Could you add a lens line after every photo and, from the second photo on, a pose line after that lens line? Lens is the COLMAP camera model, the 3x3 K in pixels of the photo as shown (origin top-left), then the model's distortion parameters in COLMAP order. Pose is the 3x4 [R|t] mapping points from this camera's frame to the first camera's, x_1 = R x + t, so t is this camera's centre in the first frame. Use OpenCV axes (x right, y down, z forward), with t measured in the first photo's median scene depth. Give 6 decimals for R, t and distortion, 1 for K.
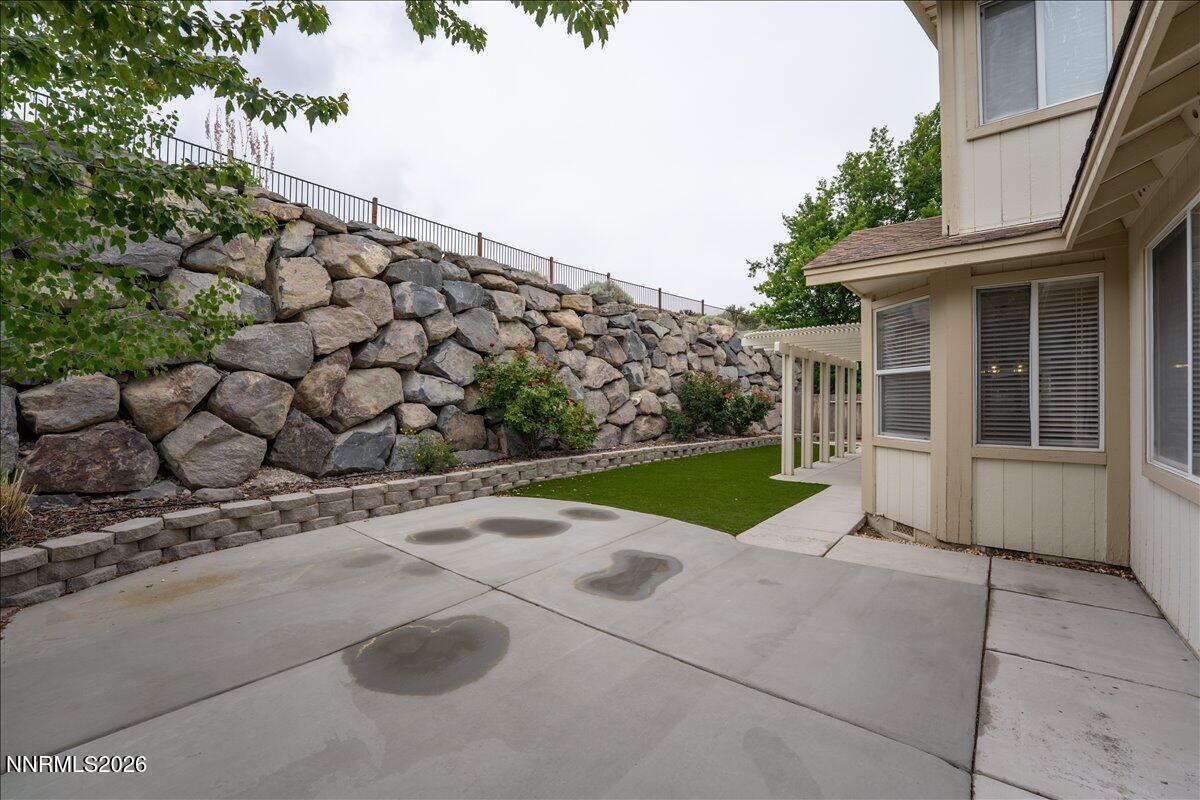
lens RADIAL K [[490.5, 0, 604.9], [0, 490.5, 397.7], [0, 0, 1]] dist [-0.009133, -0.000279]
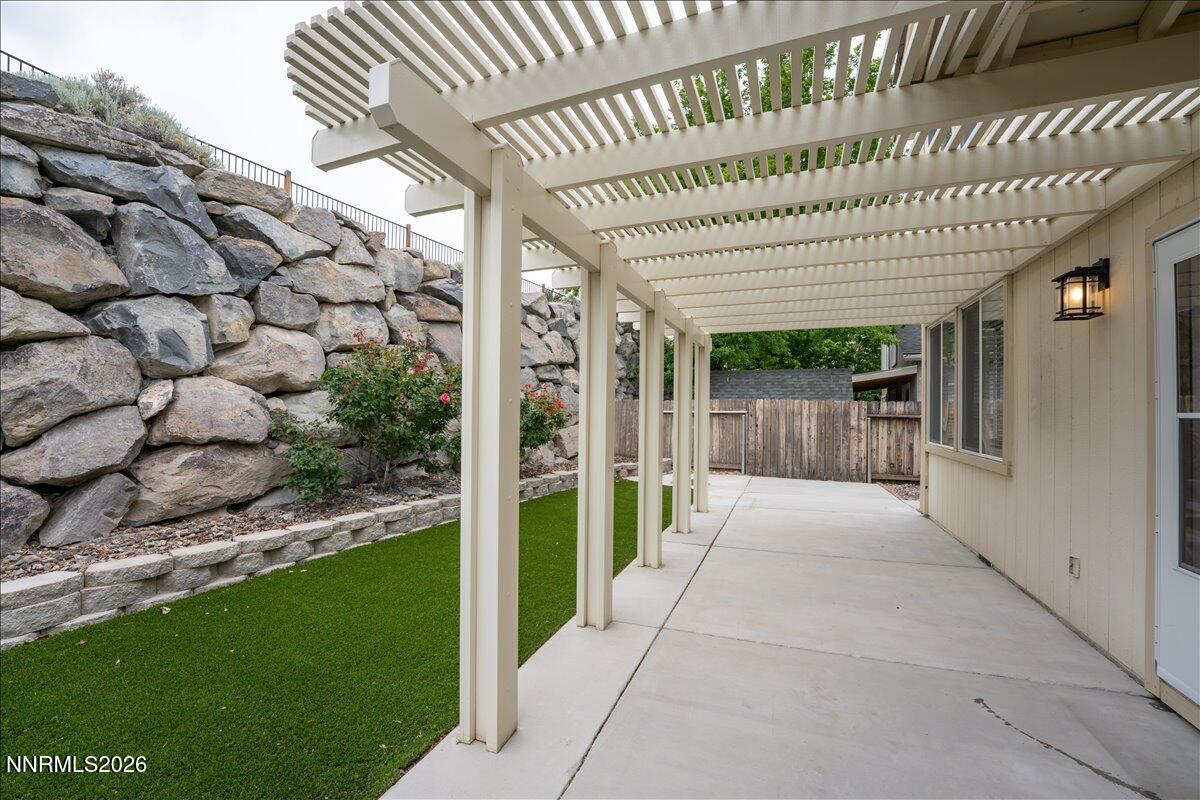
lens RADIAL K [[490.5, 0, 598.2], [0, 490.5, 407.0], [0, 0, 1]] dist [-0.009133, -0.000279]
pose [[0.954587, 0.003563, 0.297910, 0.246945], [-0.003011, 0.999993, -0.002310, 0.006438], [-0.297916, 0.001308, 0.954591, 0.541341]]
